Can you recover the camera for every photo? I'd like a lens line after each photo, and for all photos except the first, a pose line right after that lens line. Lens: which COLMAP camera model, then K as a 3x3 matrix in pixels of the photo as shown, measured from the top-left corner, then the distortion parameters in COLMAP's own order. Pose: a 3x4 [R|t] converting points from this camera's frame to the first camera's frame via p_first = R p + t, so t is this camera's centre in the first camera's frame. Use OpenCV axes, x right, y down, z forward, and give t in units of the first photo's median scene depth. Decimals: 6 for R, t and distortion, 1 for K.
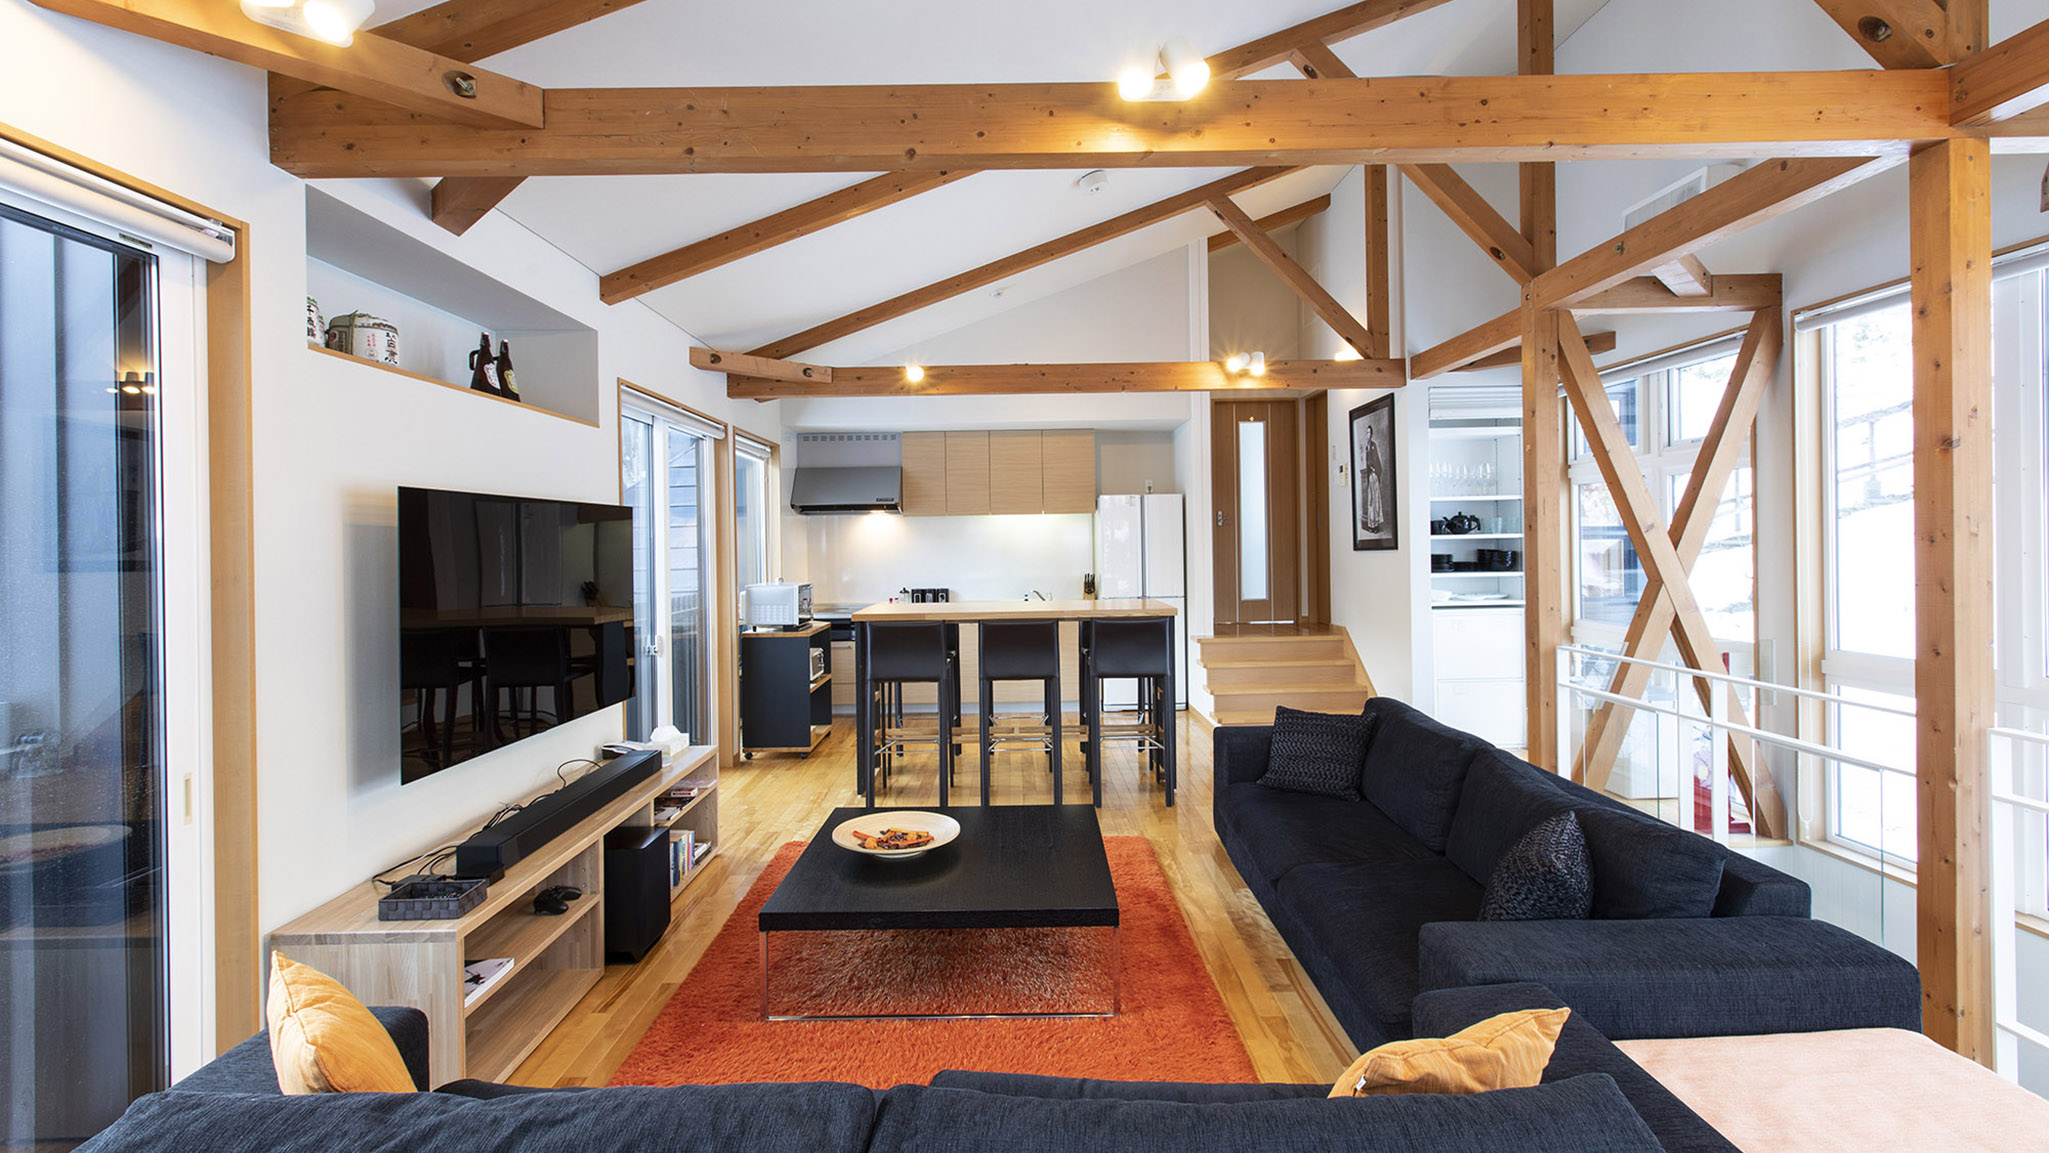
lens RADIAL K [[916.1, 0, 1024.5], [0, 916.1, 576.5], [0, 0, 1]] dist [0.001360, 0.000333]
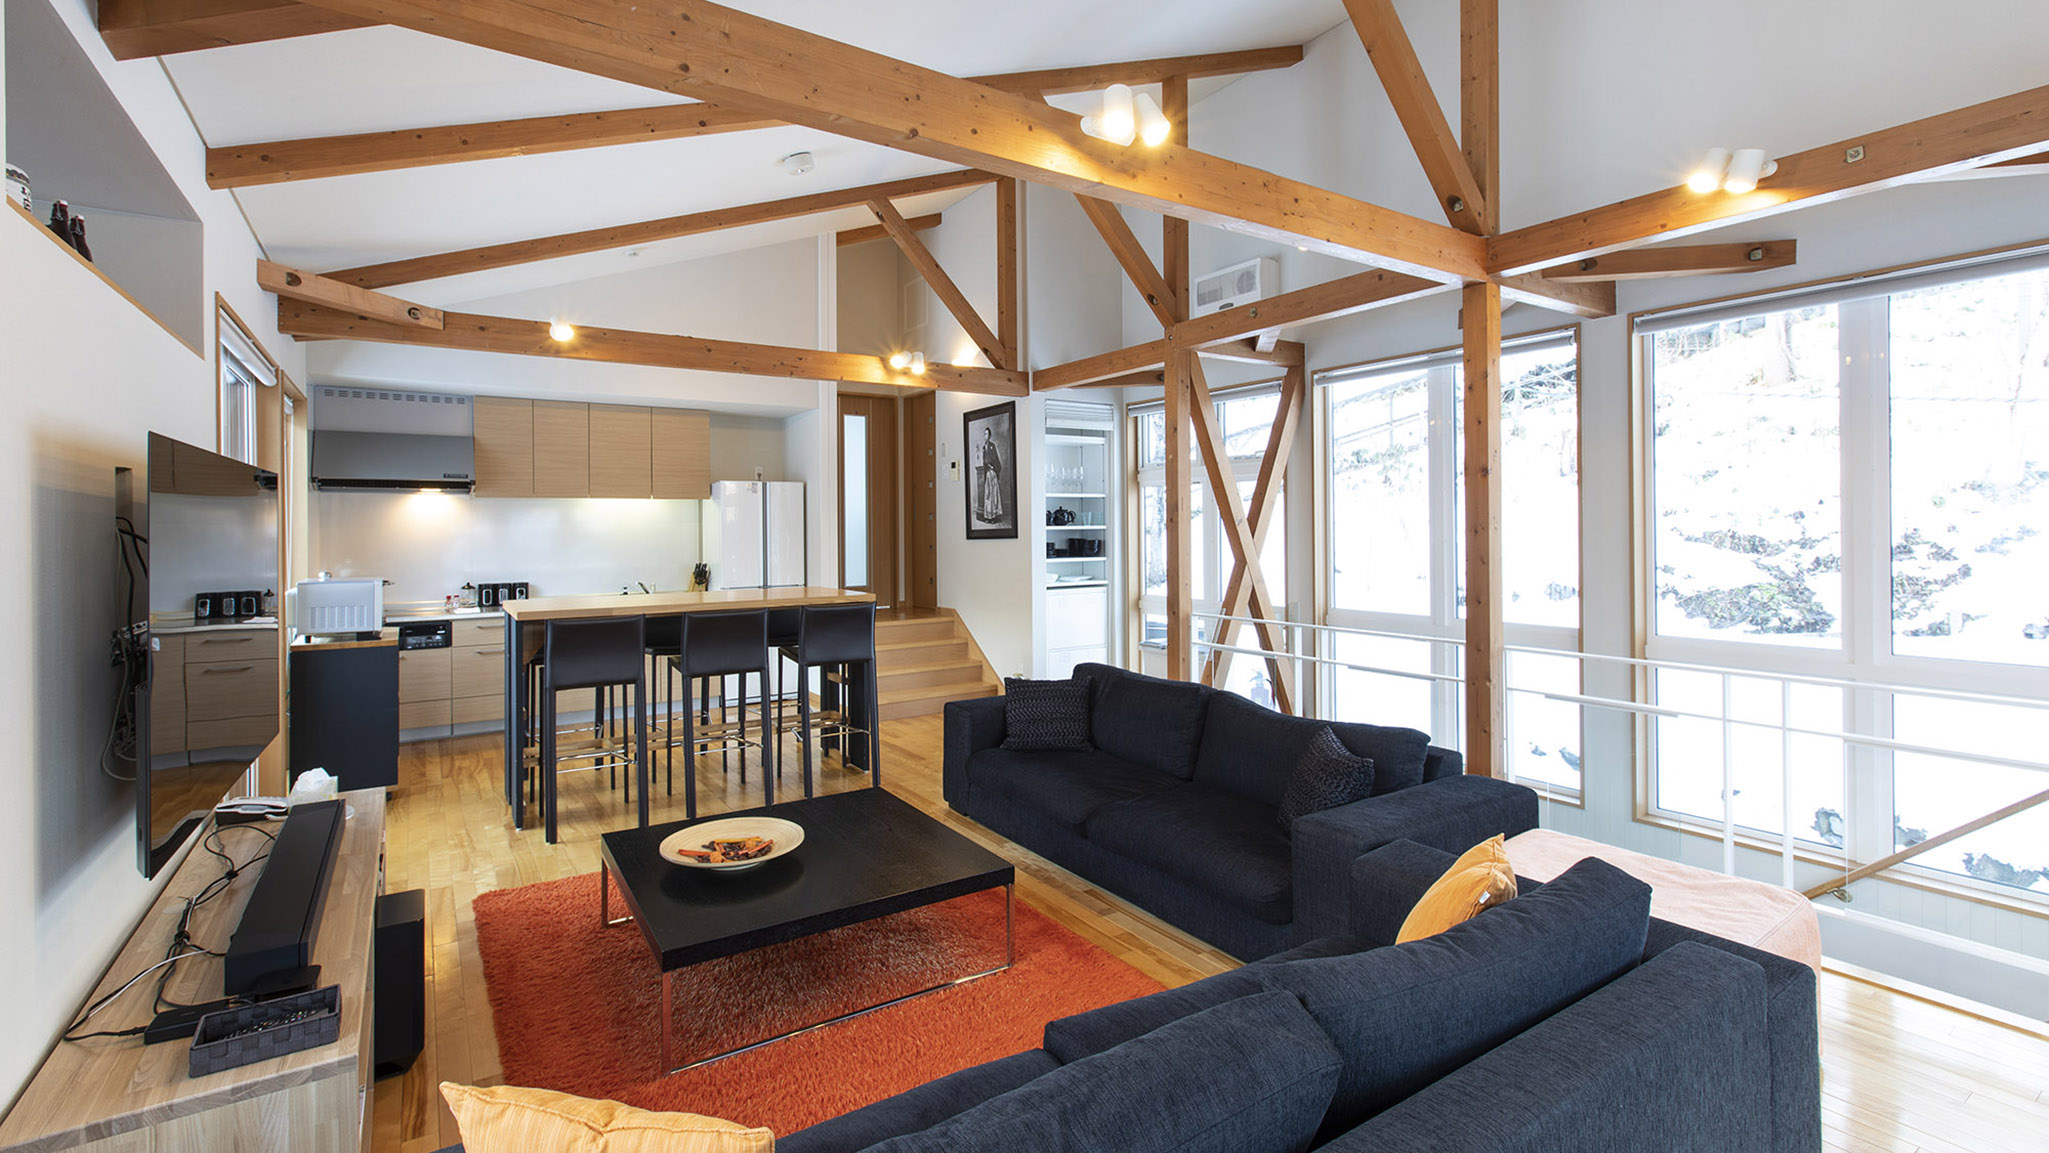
lens RADIAL K [[914.9, 0, 1024.4], [0, 914.9, 565.6], [0, 0, 1]] dist [-0.000599, 0.000224]
pose [[0.836827, -0.012183, 0.547332, -0.224832], [0.013246, 0.999910, 0.002006, 0.002619], [-0.547308, 0.005571, 0.836913, 0.041937]]
